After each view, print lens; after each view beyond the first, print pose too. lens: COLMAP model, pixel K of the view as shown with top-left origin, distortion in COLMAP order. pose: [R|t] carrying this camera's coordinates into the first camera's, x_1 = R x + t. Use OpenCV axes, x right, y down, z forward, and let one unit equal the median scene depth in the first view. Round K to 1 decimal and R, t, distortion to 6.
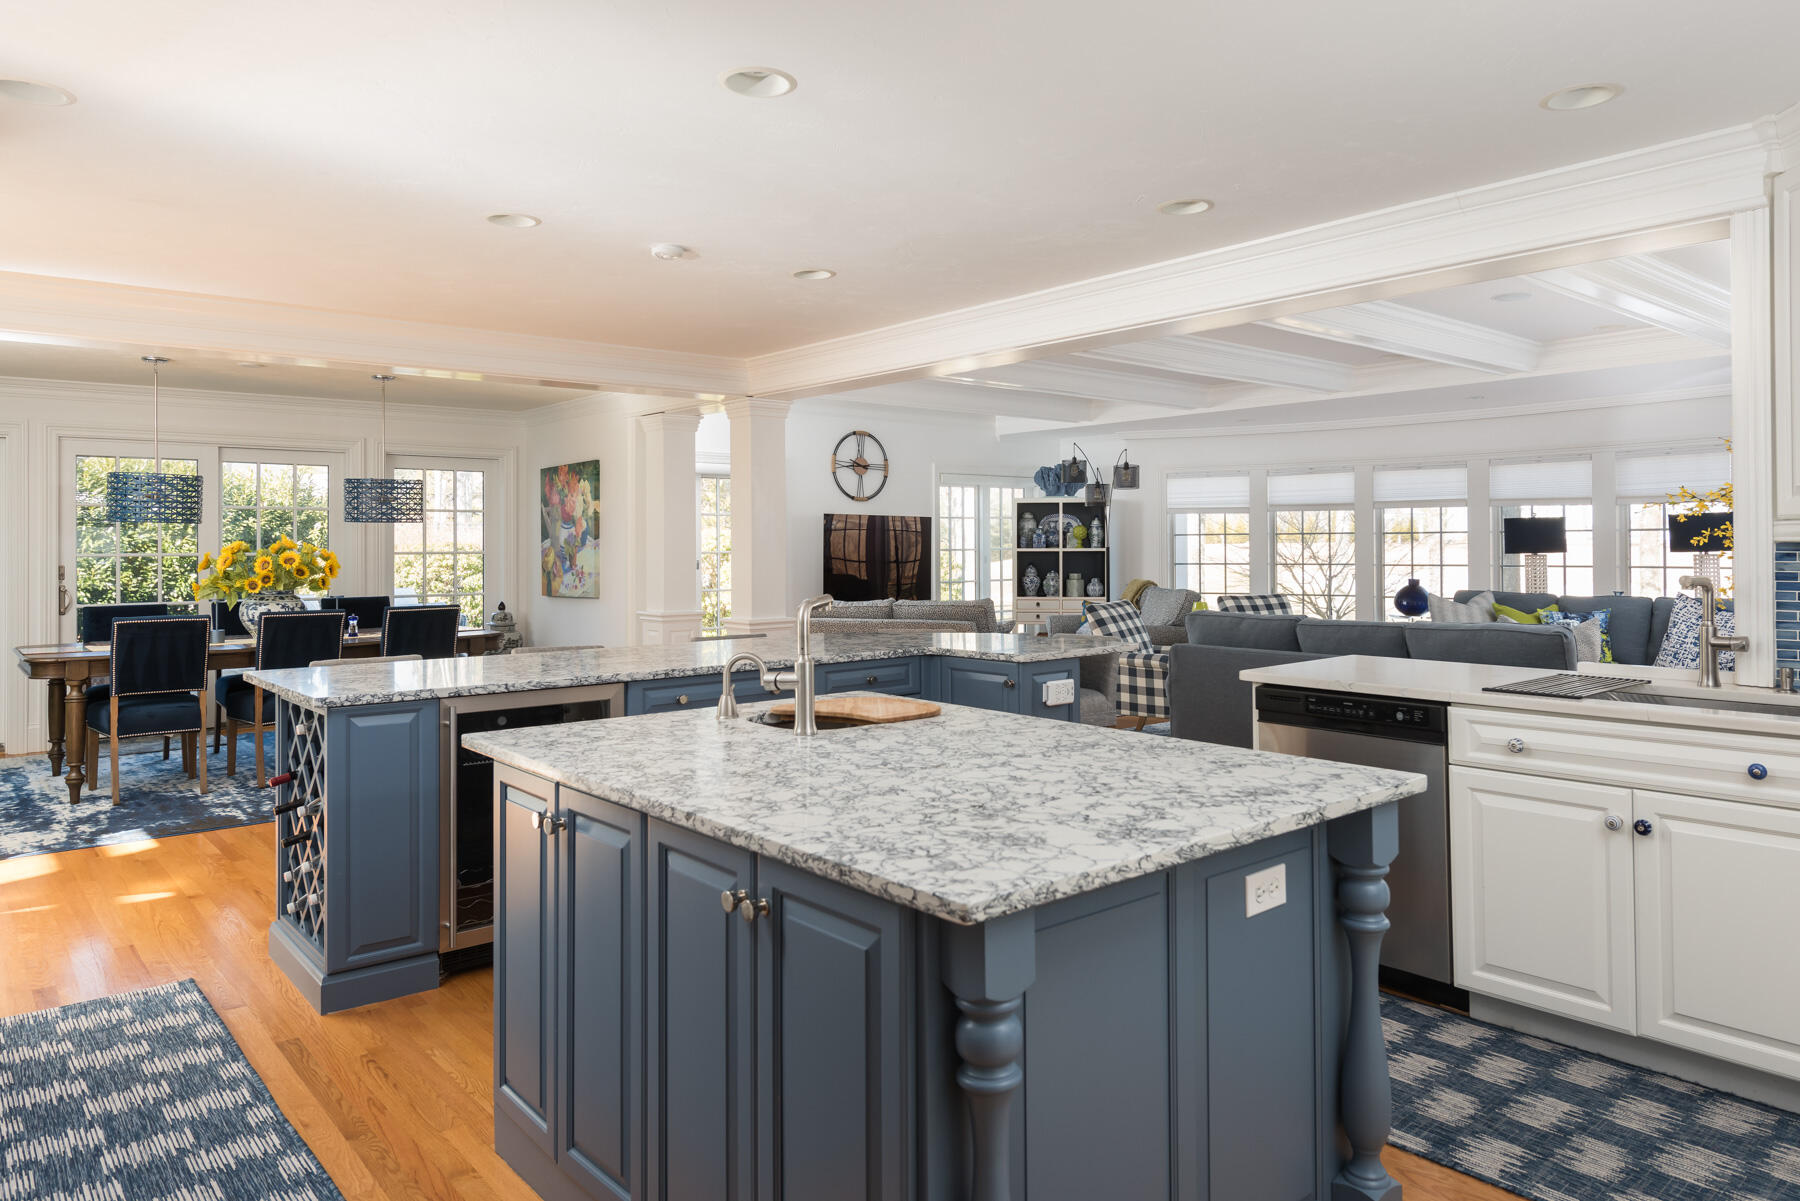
lens RADIAL K [[1157.3, 0, 908.8], [0, 1157.3, 591.2], [0, 0, 1]] dist [-0.000631, -0.001409]
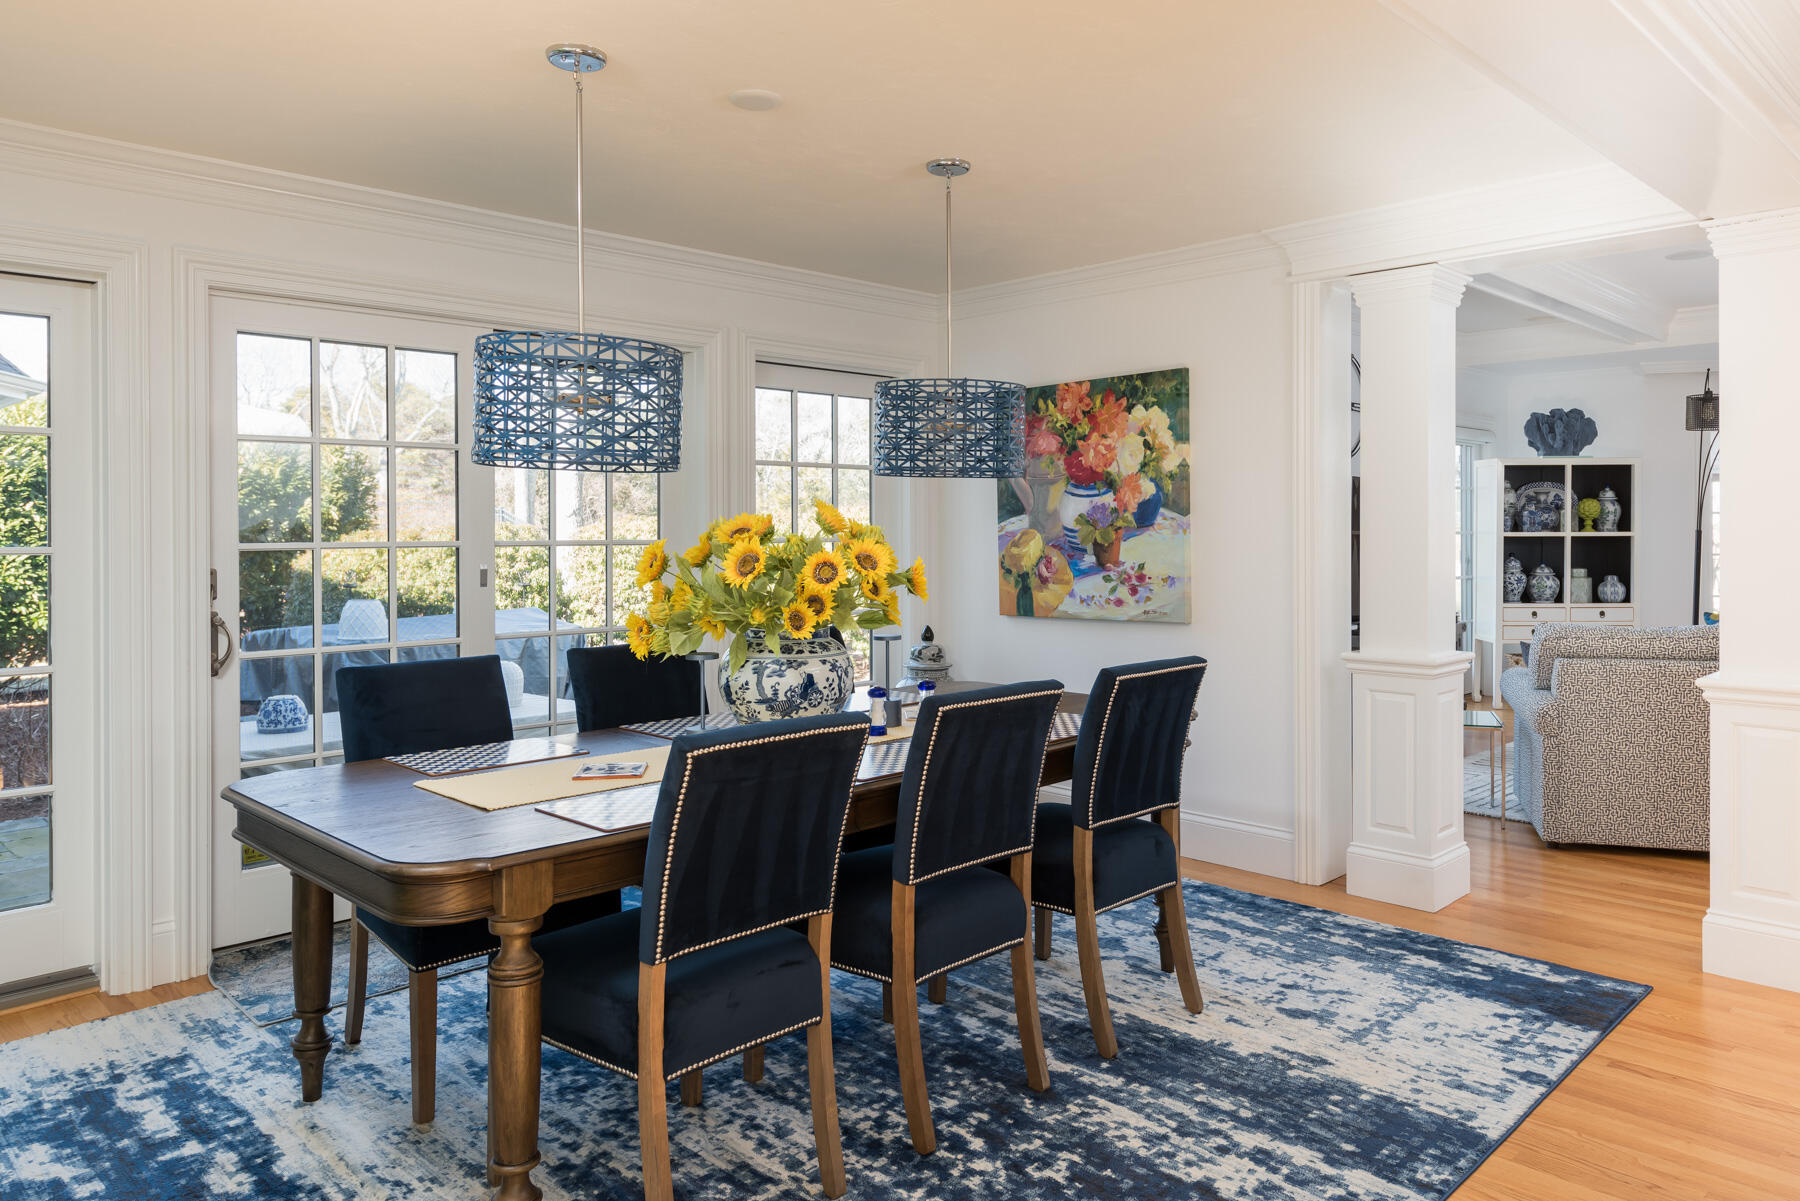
lens RADIAL K [[1250.6, 0, 931.7], [0, 1250.6, 542.5], [0, 0, 1]] dist [-0.008224, -0.001742]
pose [[0.996882, -0.000099, 0.078905, -0.302746], [0.002383, 0.999581, -0.028850, -0.010750], [-0.078869, 0.028948, 0.996465, 0.298424]]
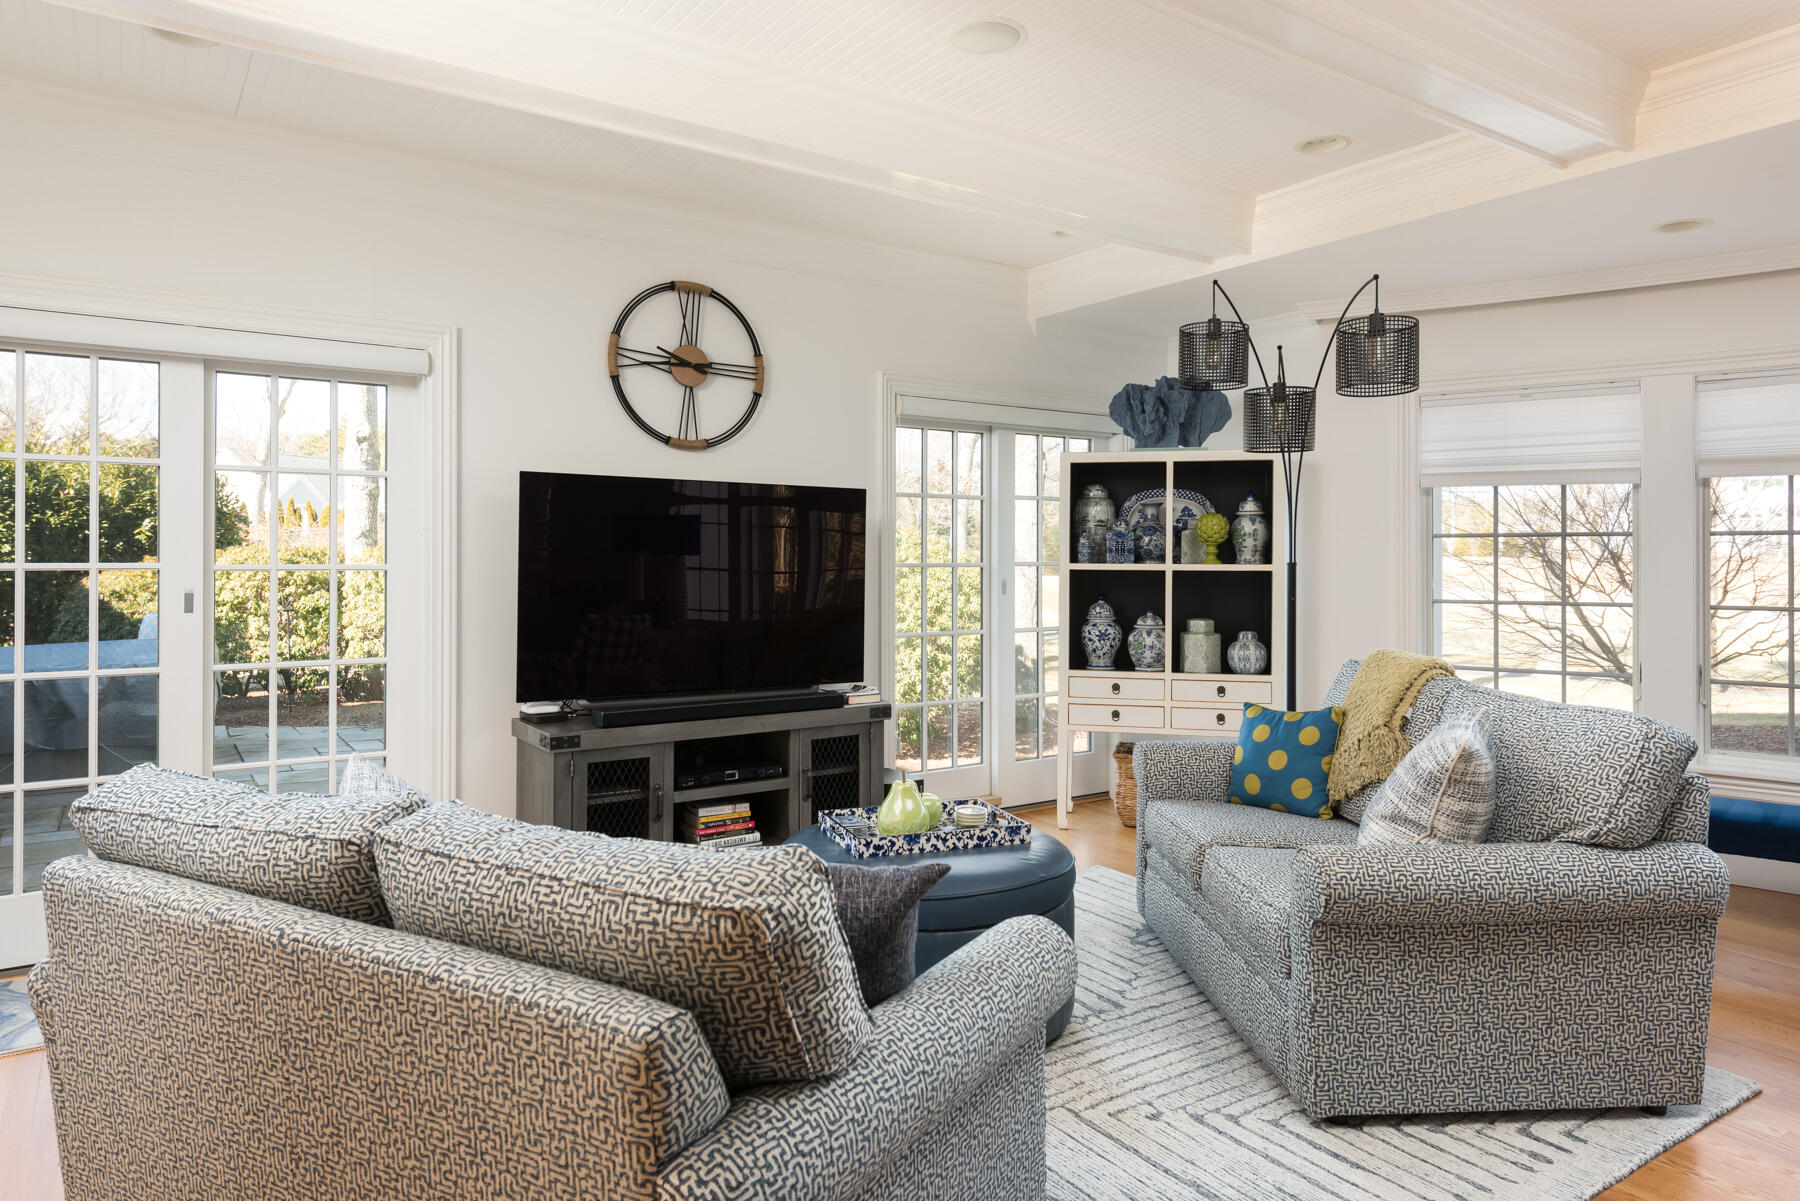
lens RADIAL K [[1132.2, 0, 886.7], [0, 1132.2, 567.7], [0, 0, 1]] dist [-0.006997, -0.001580]
pose [[0.994470, 0.010229, -0.104524, 0.069367], [-0.013241, 0.999516, -0.028163, -0.022121], [0.104185, 0.029391, 0.994124, 0.559464]]
